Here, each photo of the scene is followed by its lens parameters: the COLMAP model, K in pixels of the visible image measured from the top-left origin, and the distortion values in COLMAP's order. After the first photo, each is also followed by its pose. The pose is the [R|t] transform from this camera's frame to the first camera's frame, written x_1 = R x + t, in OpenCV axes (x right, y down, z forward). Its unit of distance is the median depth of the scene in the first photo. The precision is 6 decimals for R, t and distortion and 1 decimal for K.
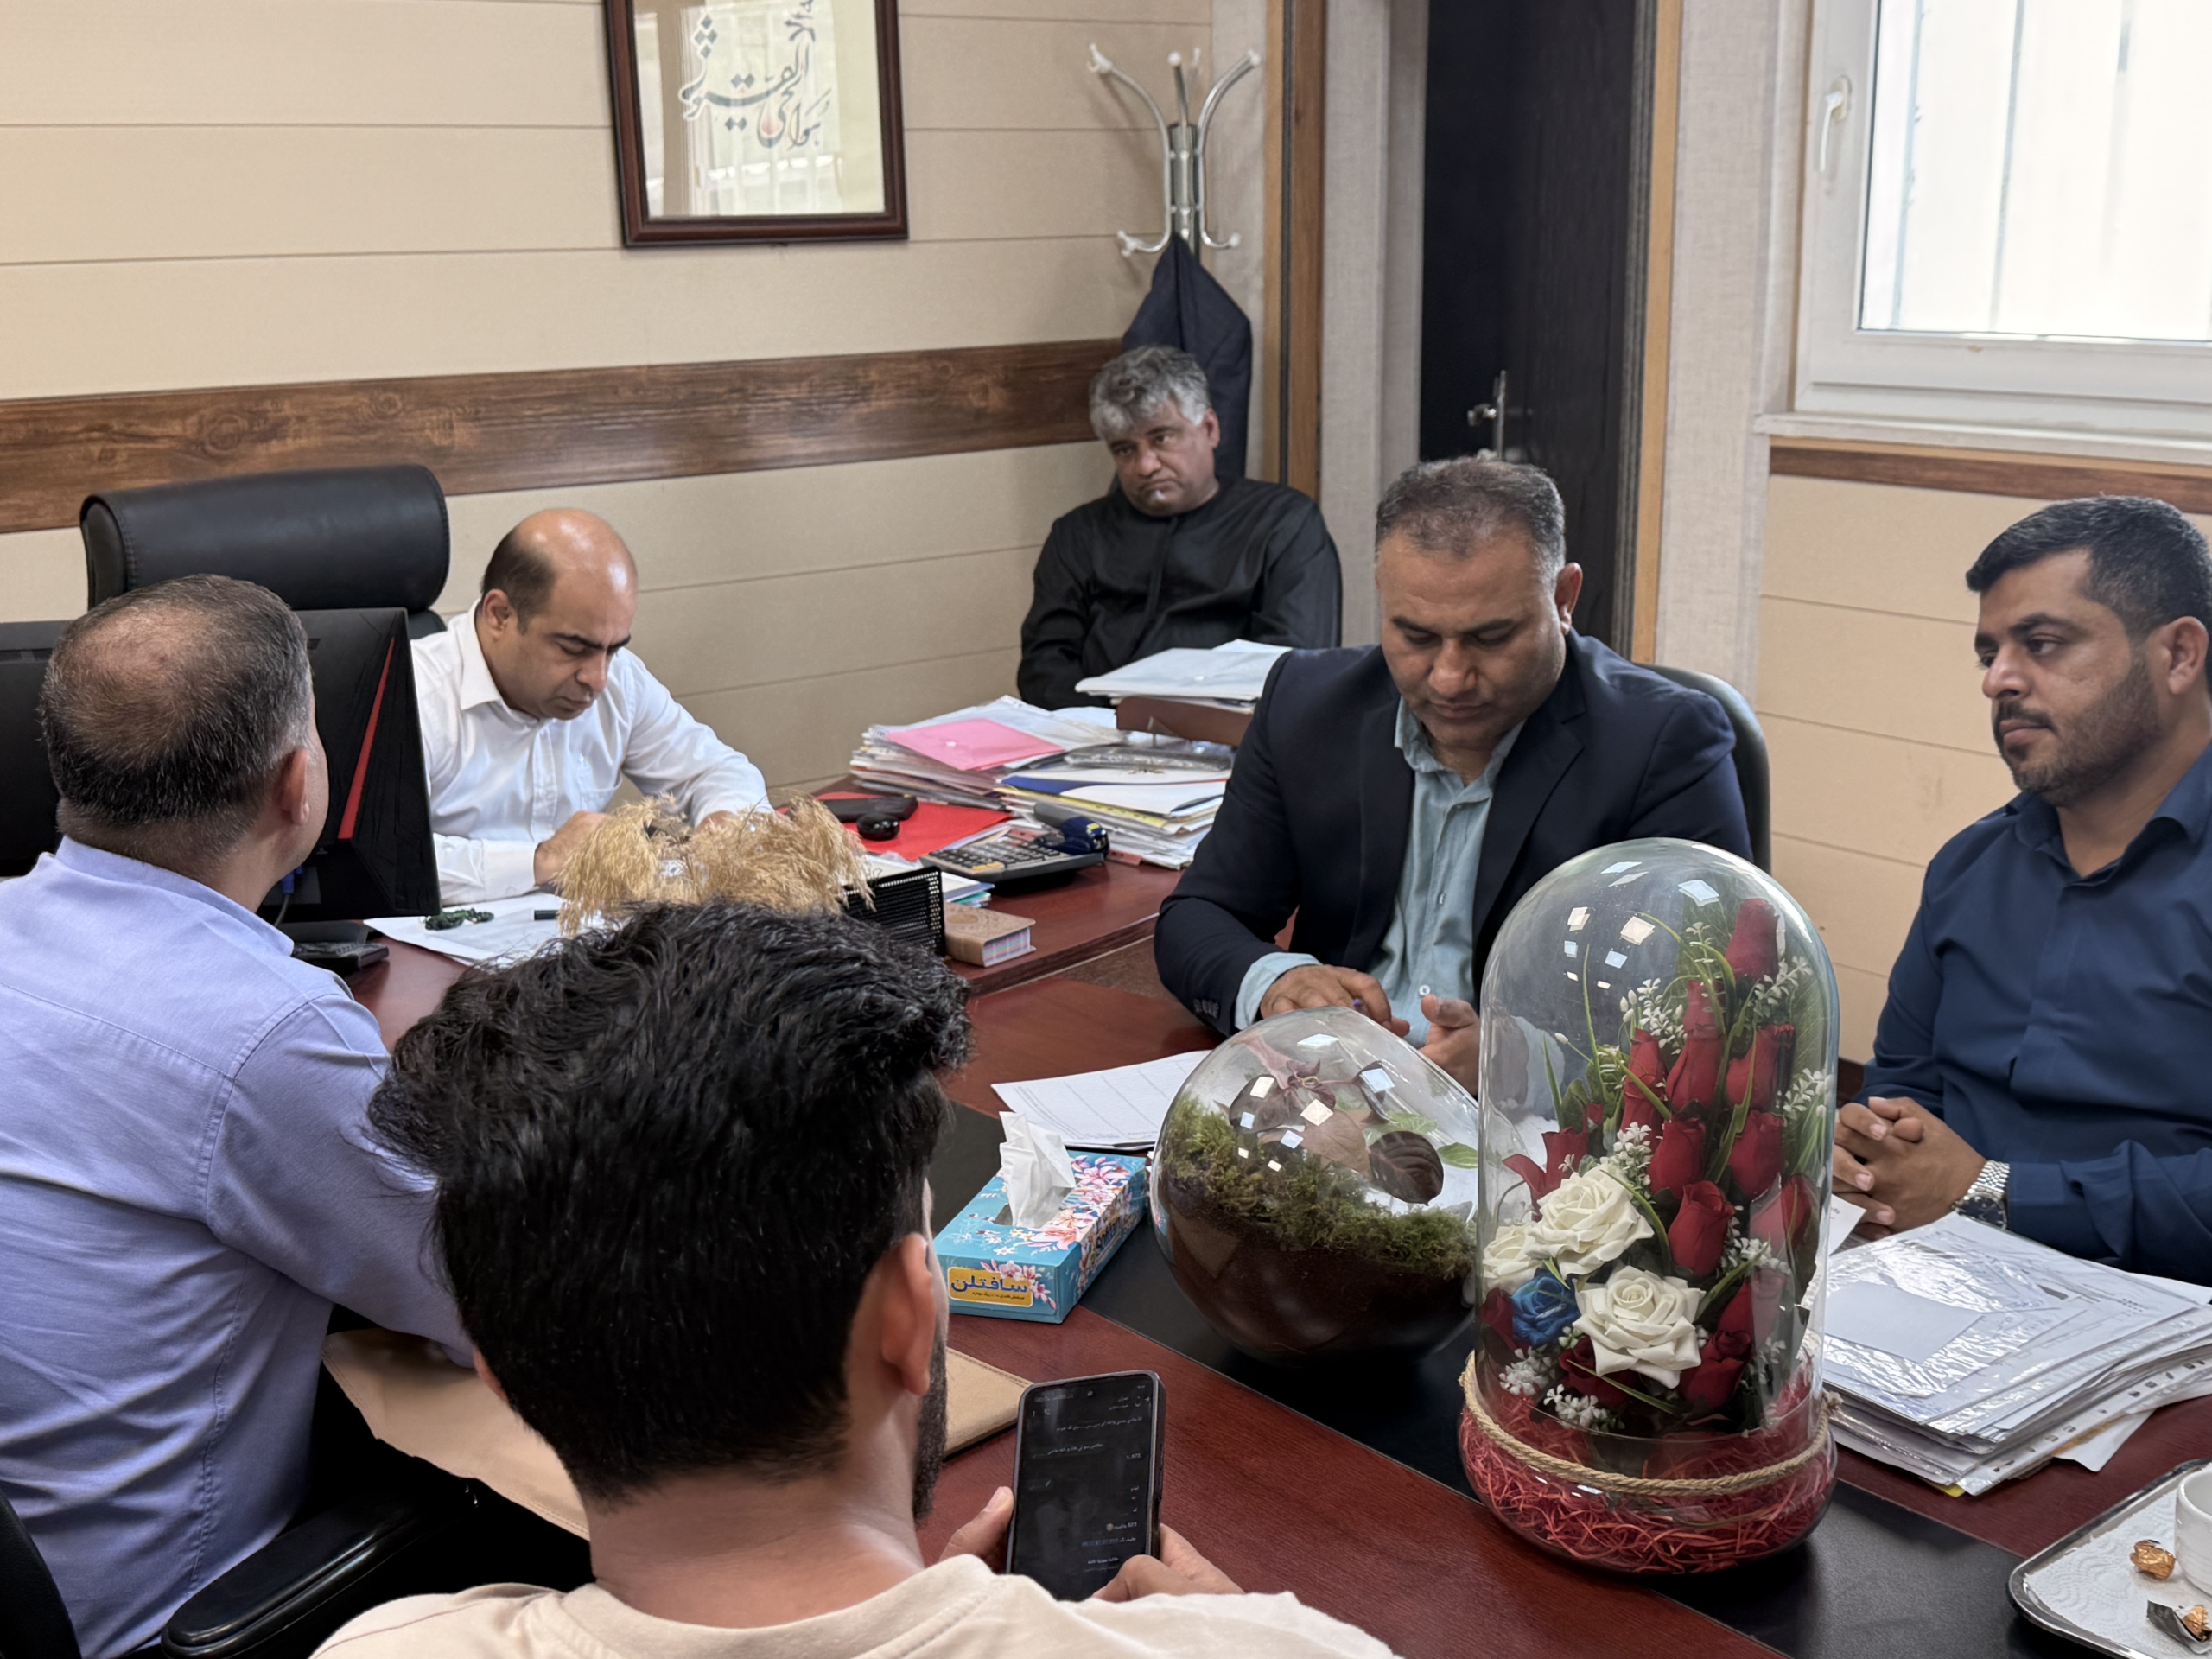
lens RADIAL K [[2613.5, 0, 1092.2], [0, 2613.5, 857.6], [0, 0, 1]] dist [0.083457, 0.000000]
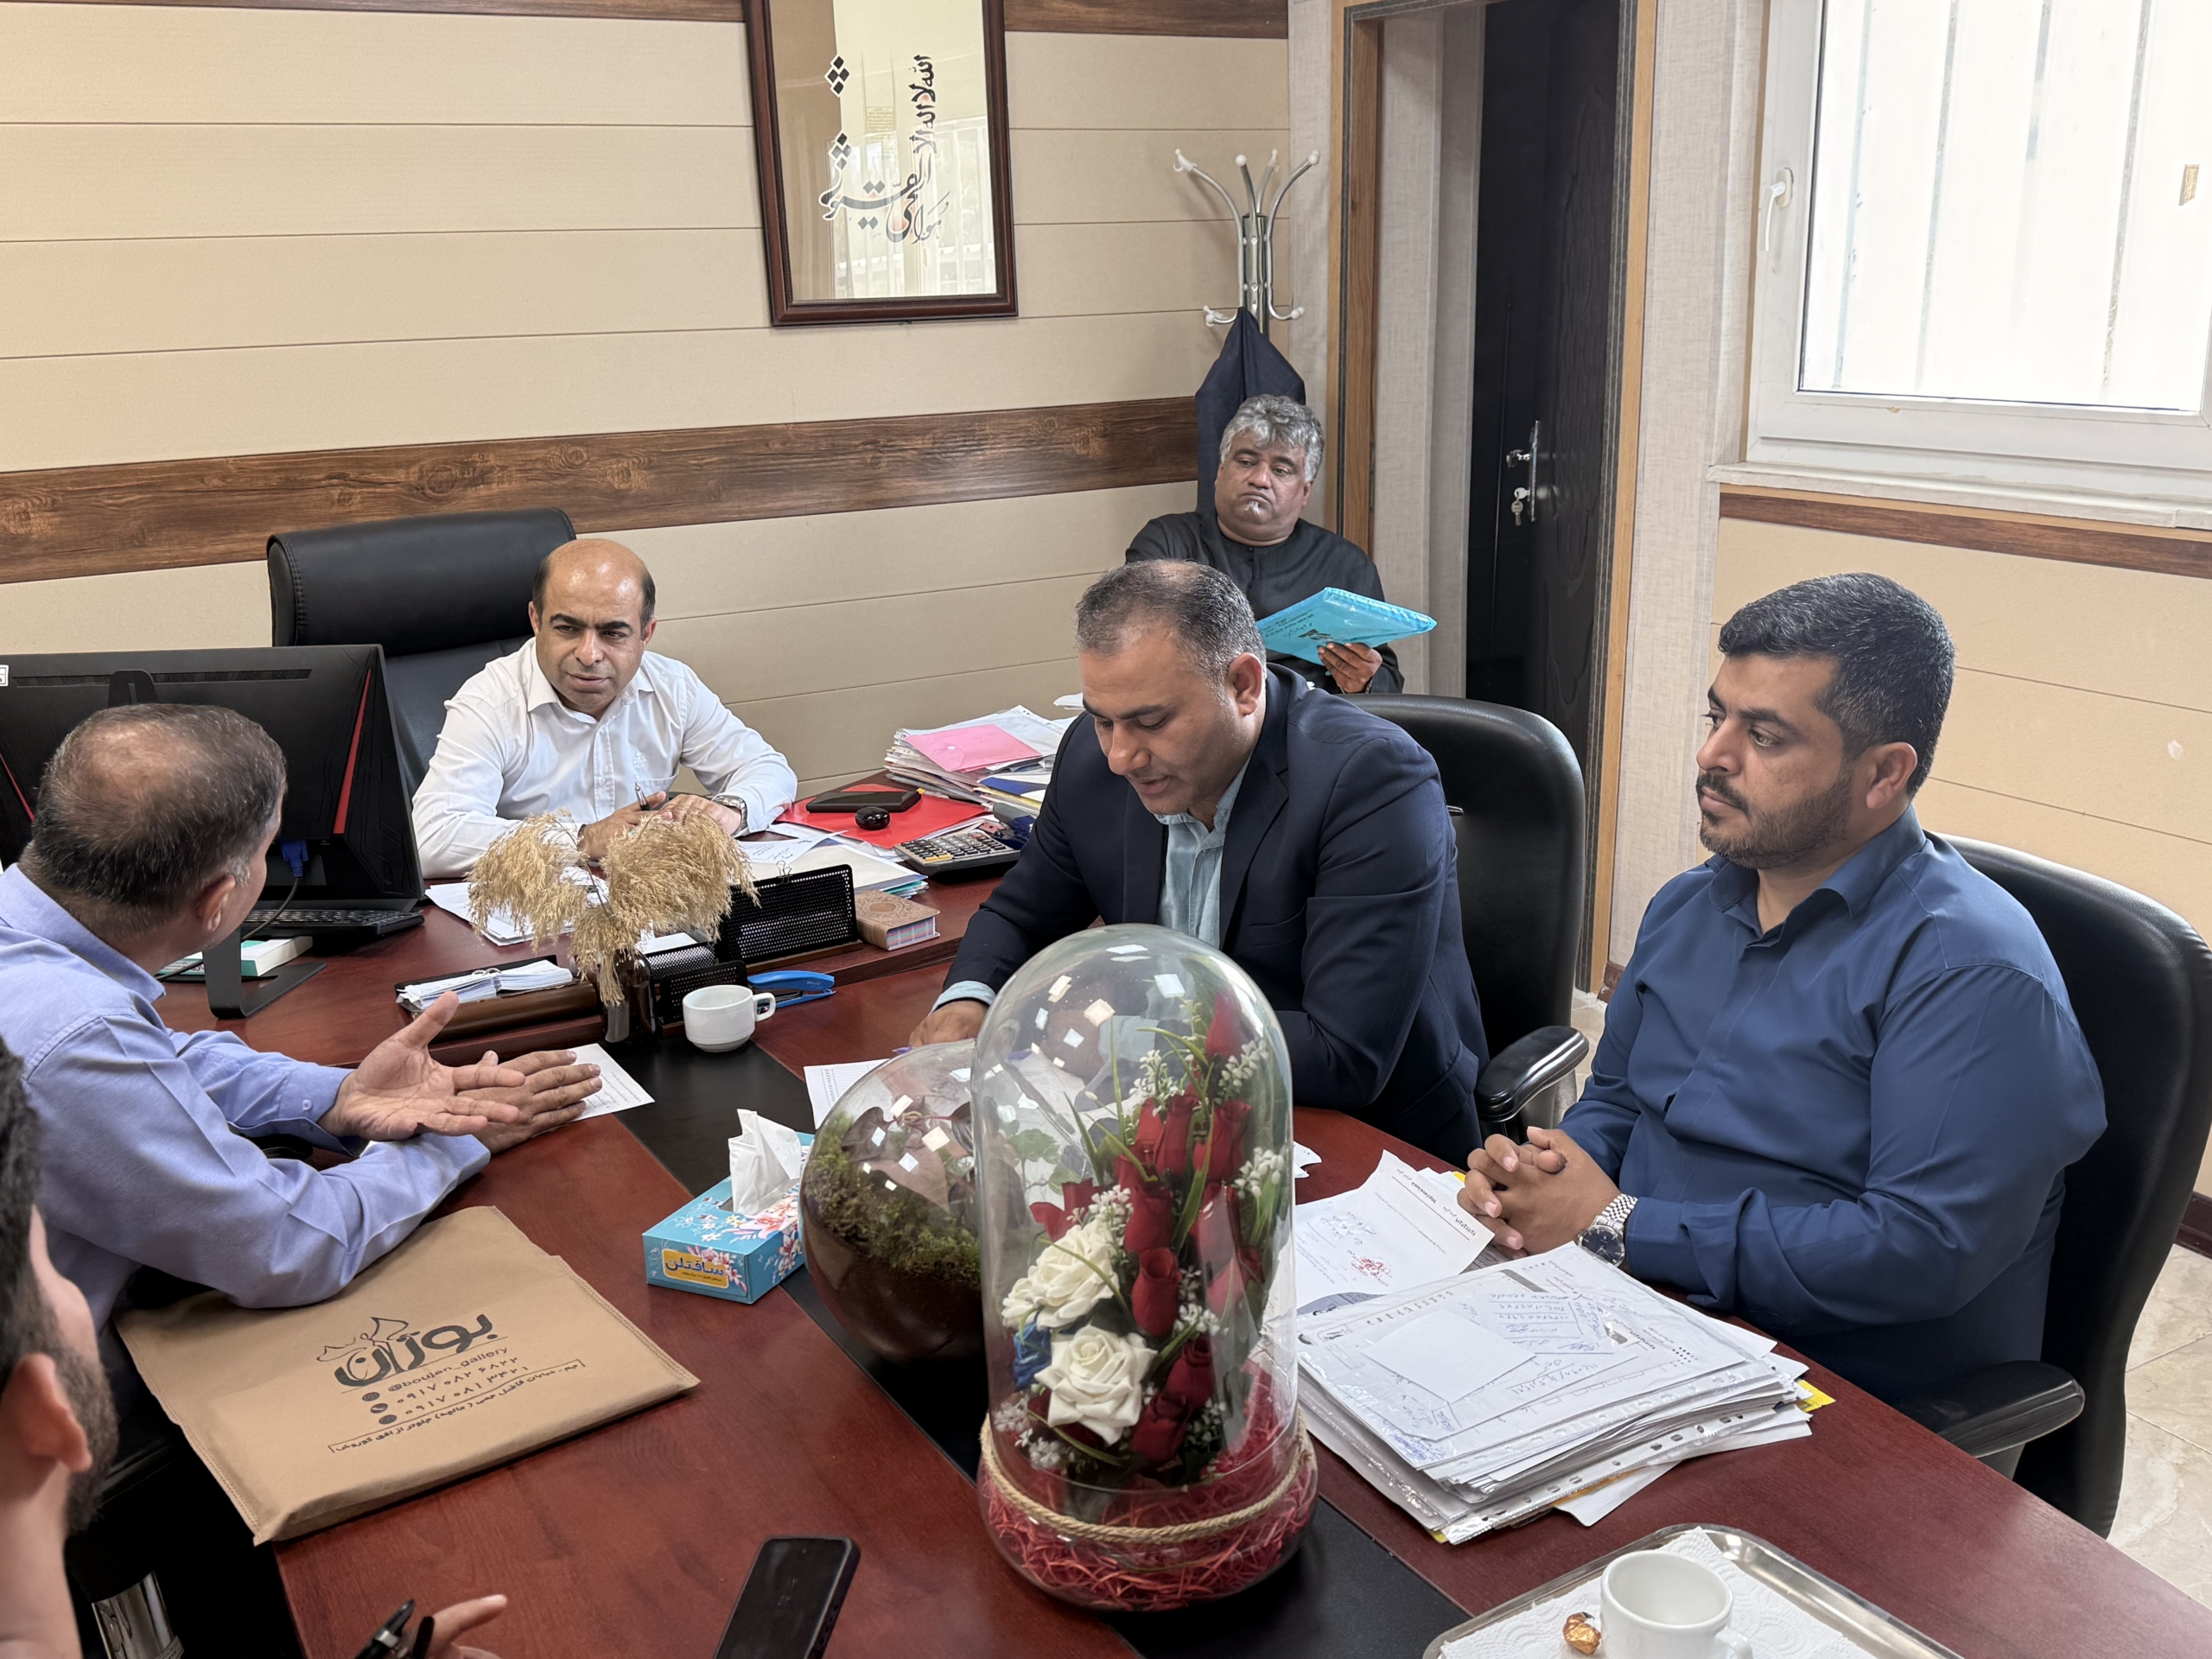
lens RADIAL K [[2056.9, 0, 1080.9], [0, 2056.9, 832.7], [0, 0, 1]] dist [0.084857, 0.000000]
pose [[0.989591, 0.026818, -0.141390, 0.140441], [-0.023643, 0.999430, 0.024085, -0.028890], [0.141955, -0.020491, 0.989661, 0.076044]]
